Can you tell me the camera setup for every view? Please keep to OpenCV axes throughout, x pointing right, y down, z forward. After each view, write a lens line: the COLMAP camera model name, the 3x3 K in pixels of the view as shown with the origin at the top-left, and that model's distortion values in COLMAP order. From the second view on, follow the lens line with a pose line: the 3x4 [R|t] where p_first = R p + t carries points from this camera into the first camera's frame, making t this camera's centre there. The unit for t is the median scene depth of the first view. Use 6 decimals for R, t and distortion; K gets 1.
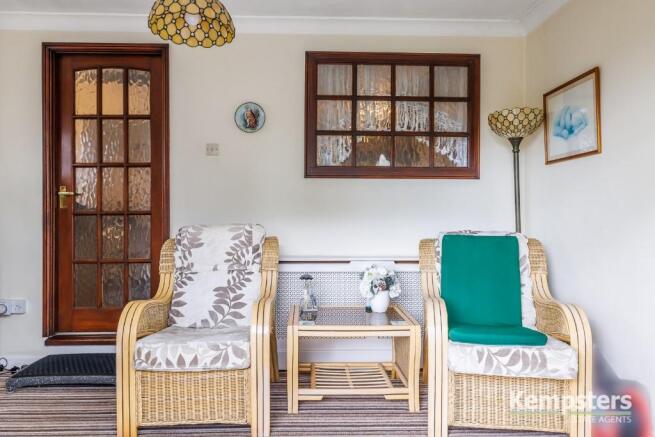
lens RADIAL K [[466.7, 0, 327.5], [0, 466.7, 217.3], [0, 0, 1]] dist [-0.009154, 0.000088]
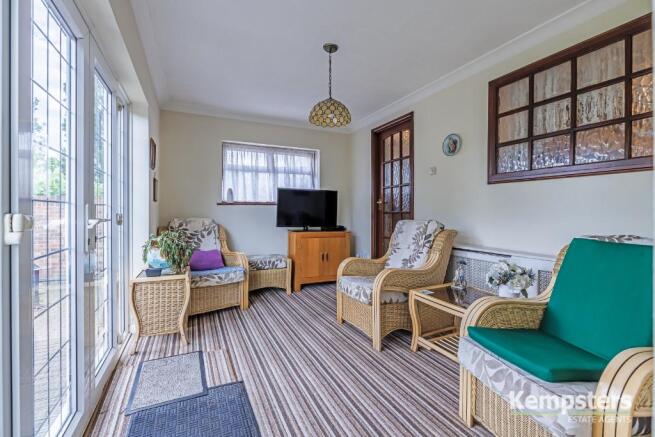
lens RADIAL K [[297.1, 0, 328.4], [0, 297.1, 216.2], [0, 0, 1]] dist [0.002488, 0.000187]
pose [[0.386516, 0.014512, -0.922169, 0.549310], [-0.005255, 0.999895, 0.013533, -0.008817], [0.922268, -0.000384, 0.386551, 0.321292]]
